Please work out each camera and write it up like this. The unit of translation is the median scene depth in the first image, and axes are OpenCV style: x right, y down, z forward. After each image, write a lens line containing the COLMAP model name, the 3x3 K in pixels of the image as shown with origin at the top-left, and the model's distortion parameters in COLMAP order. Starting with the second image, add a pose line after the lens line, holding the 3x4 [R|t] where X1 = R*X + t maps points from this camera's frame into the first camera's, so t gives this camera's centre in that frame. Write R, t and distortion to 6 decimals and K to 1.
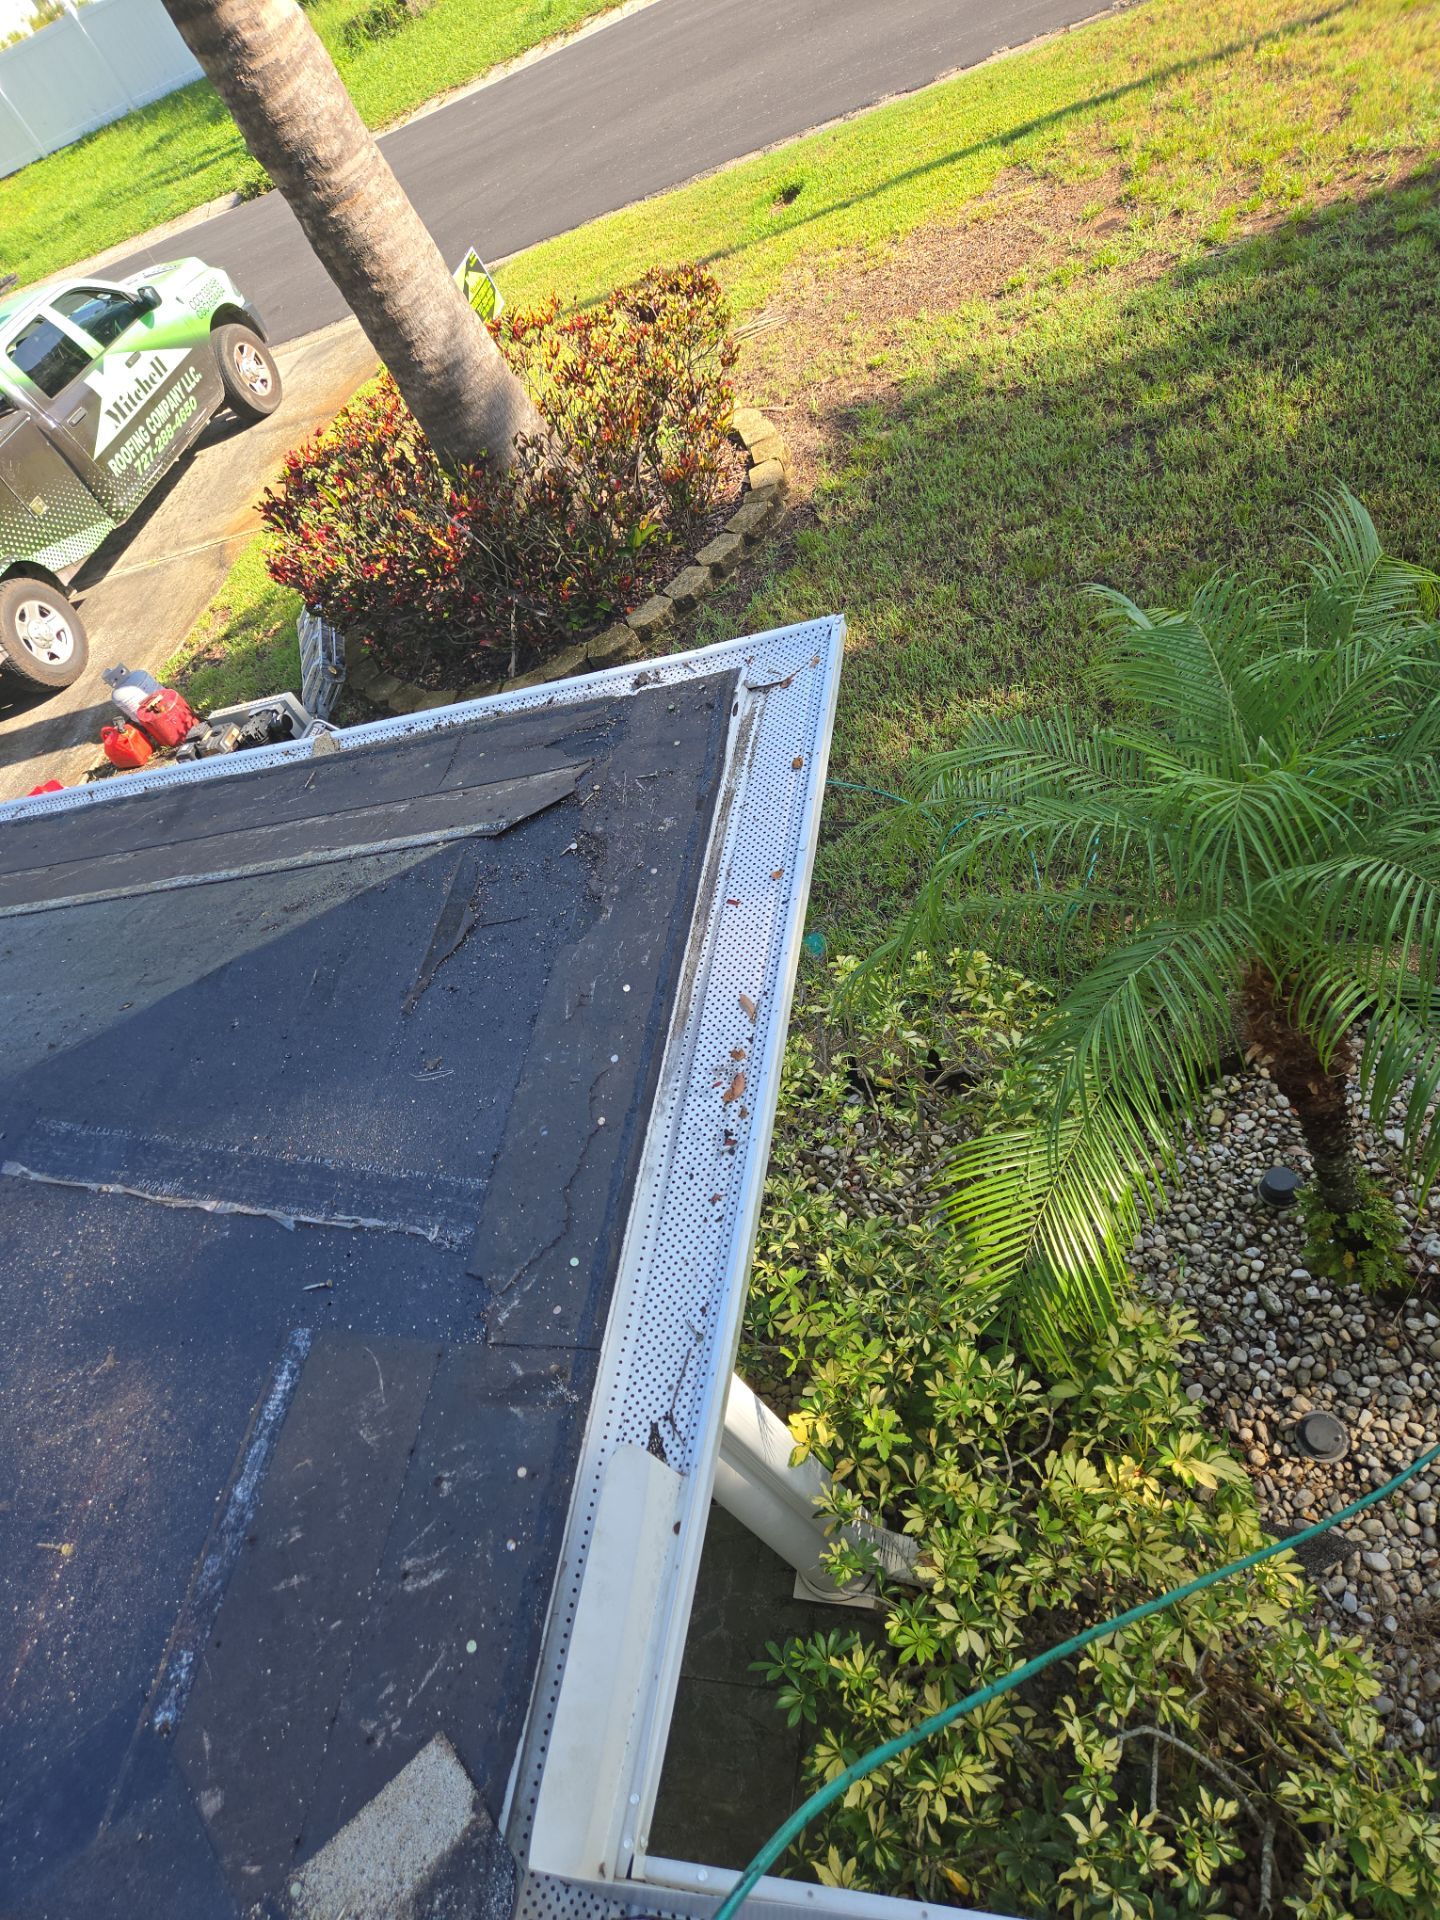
lens RADIAL K [[1220.9, 0, 748.0], [0, 1220.9, 958.2], [0, 0, 1]] dist [0.043002, -0.036194]
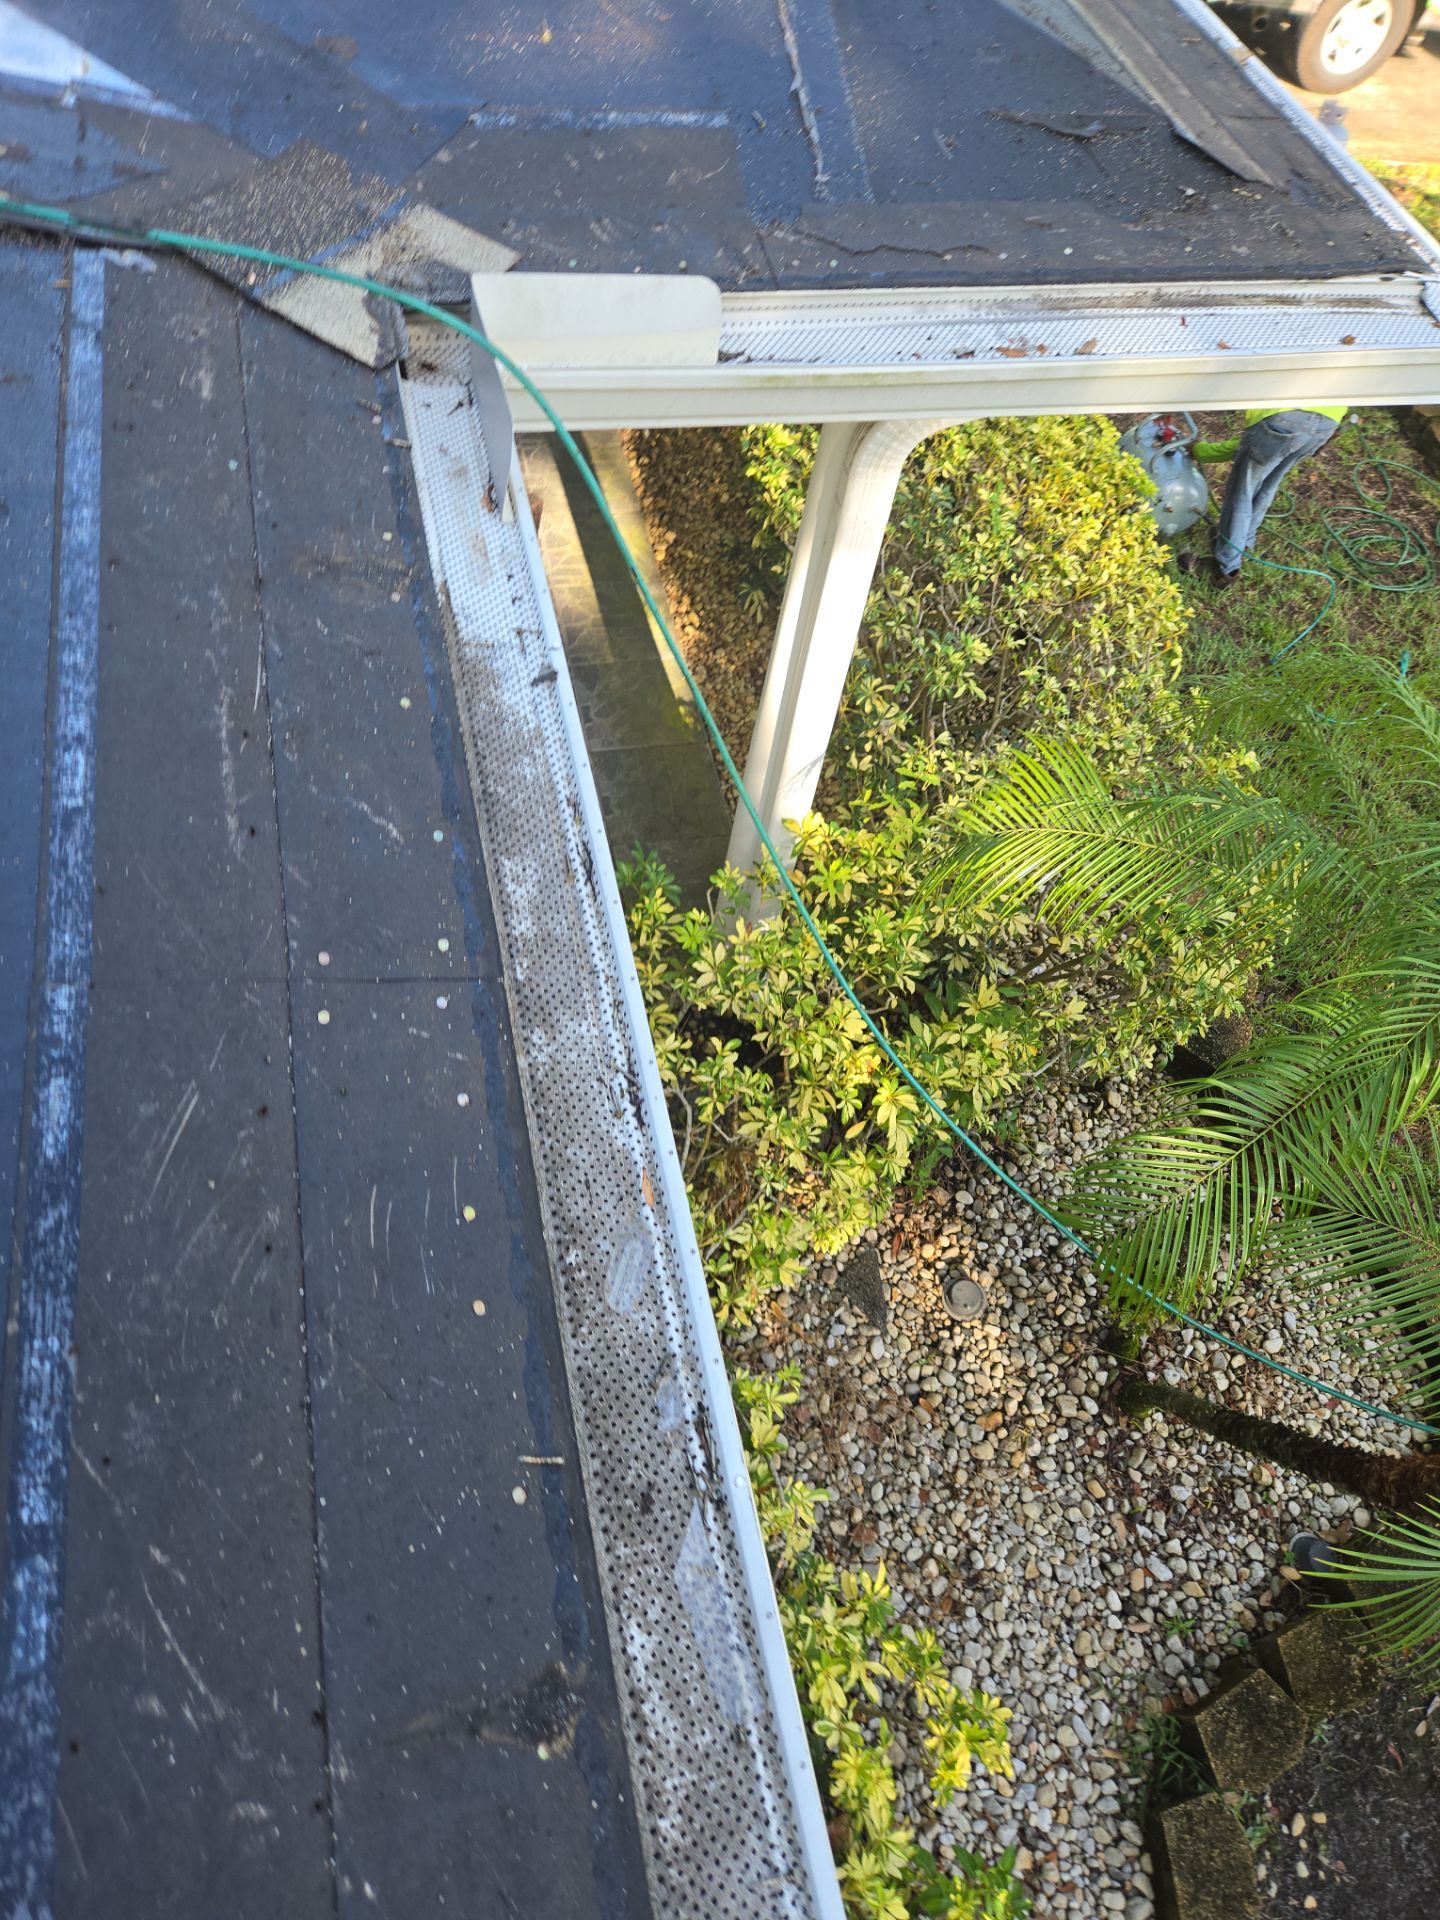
lens RADIAL K [[1220.9, 0, 748.0], [0, 1220.9, 958.2], [0, 0, 1]] dist [0.043002, -0.036194]
pose [[0.313189, 0.940521, -0.131657, 0.261201], [-0.859943, 0.339682, 0.380939, 0.029781], [0.403003, -0.006088, 0.915179, -0.088770]]
